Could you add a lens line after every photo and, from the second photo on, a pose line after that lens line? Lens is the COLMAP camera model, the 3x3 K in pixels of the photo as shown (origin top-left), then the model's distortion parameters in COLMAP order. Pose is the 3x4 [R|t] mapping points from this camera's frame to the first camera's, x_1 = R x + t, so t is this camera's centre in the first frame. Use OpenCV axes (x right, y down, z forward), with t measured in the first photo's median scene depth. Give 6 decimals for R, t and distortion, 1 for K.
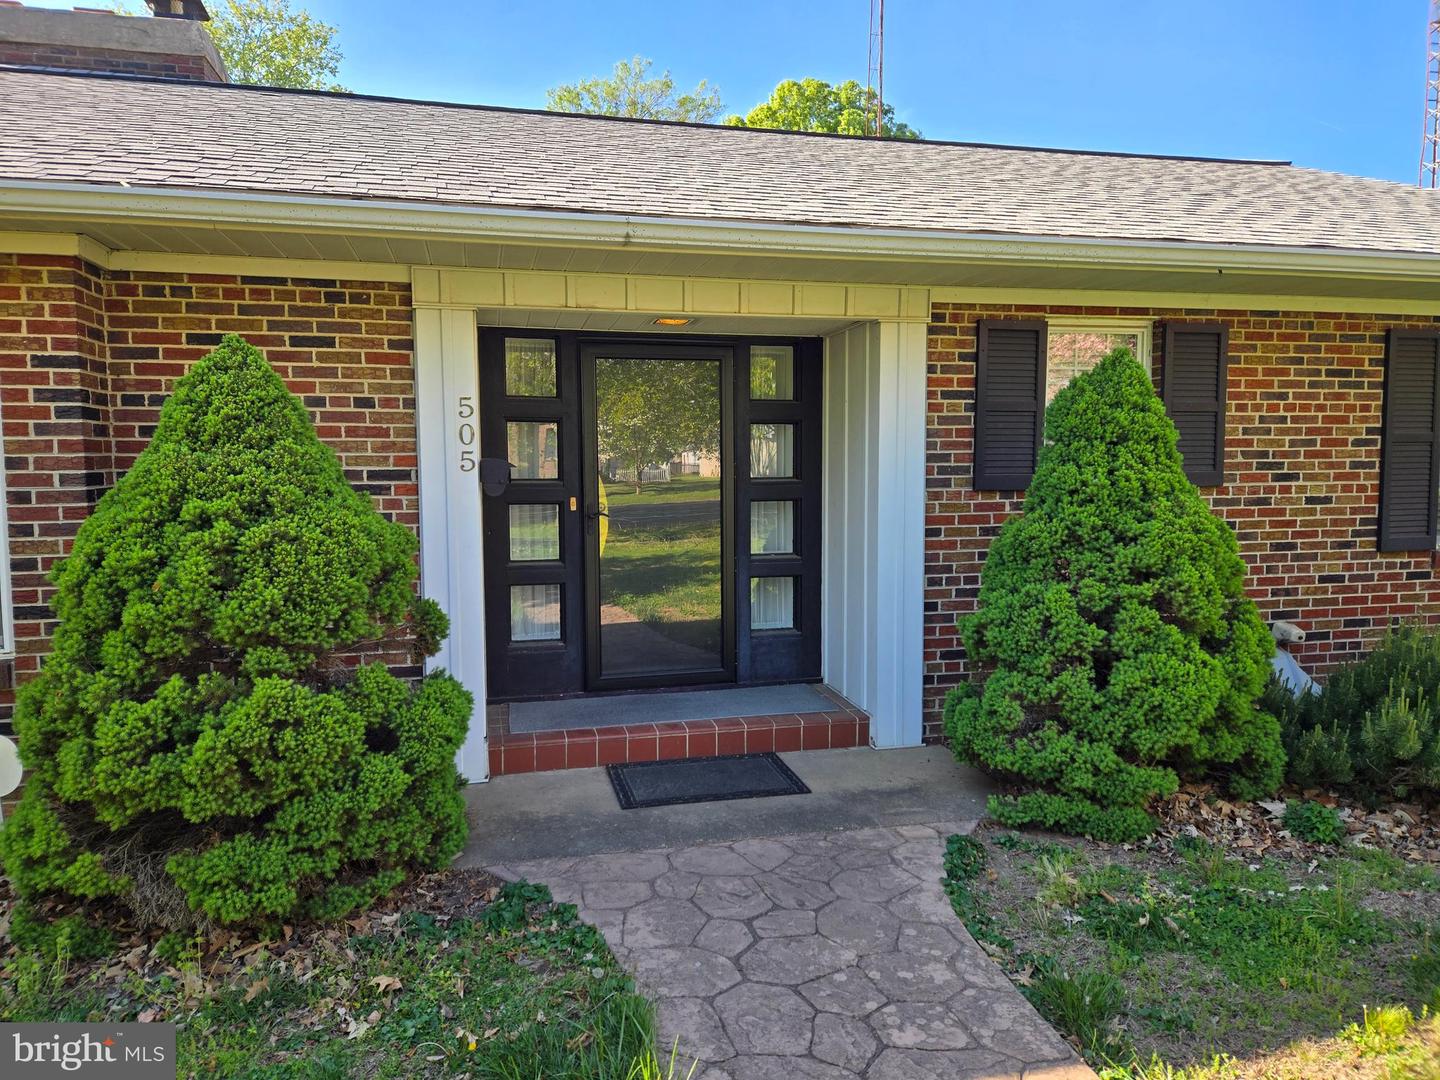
lens RADIAL K [[967.2, 0, 725.8], [0, 967.2, 539.7], [0, 0, 1]] dist [0.046478, -0.011126]
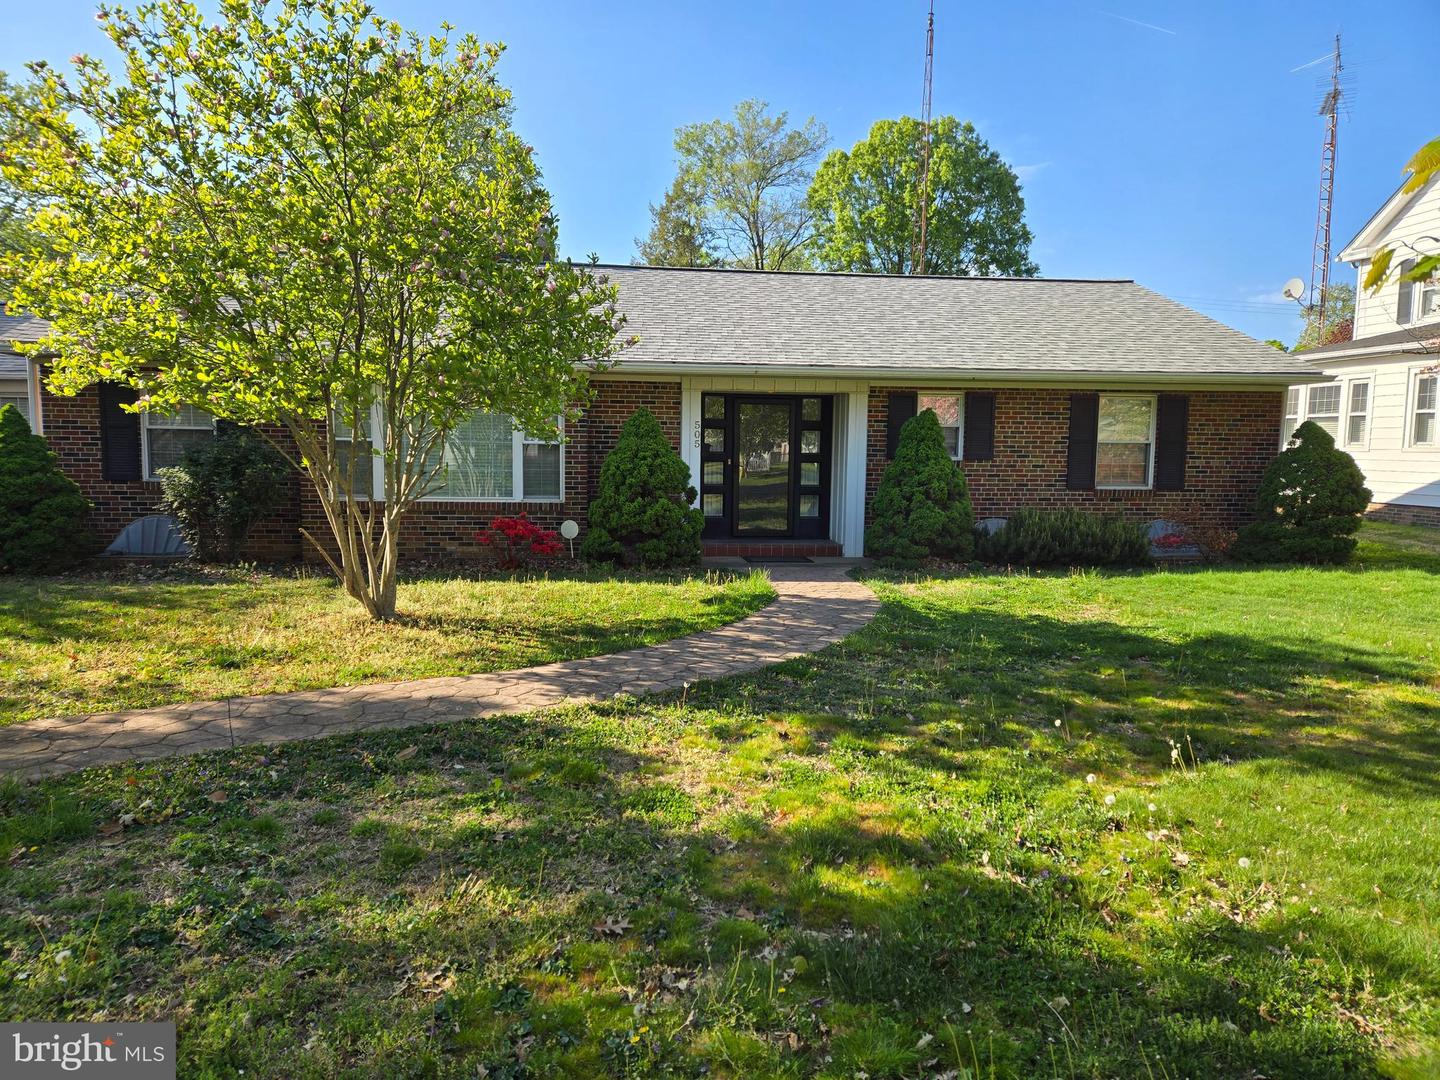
lens RADIAL K [[967.2, 0, 713.3], [0, 967.2, 543.2], [0, 0, 1]] dist [0.046478, -0.011126]
pose [[0.992956, 0.028671, -0.114959, 0.102512], [-0.027232, 0.999530, 0.014066, 0.149327], [0.115308, -0.010836, 0.993271, -1.600595]]
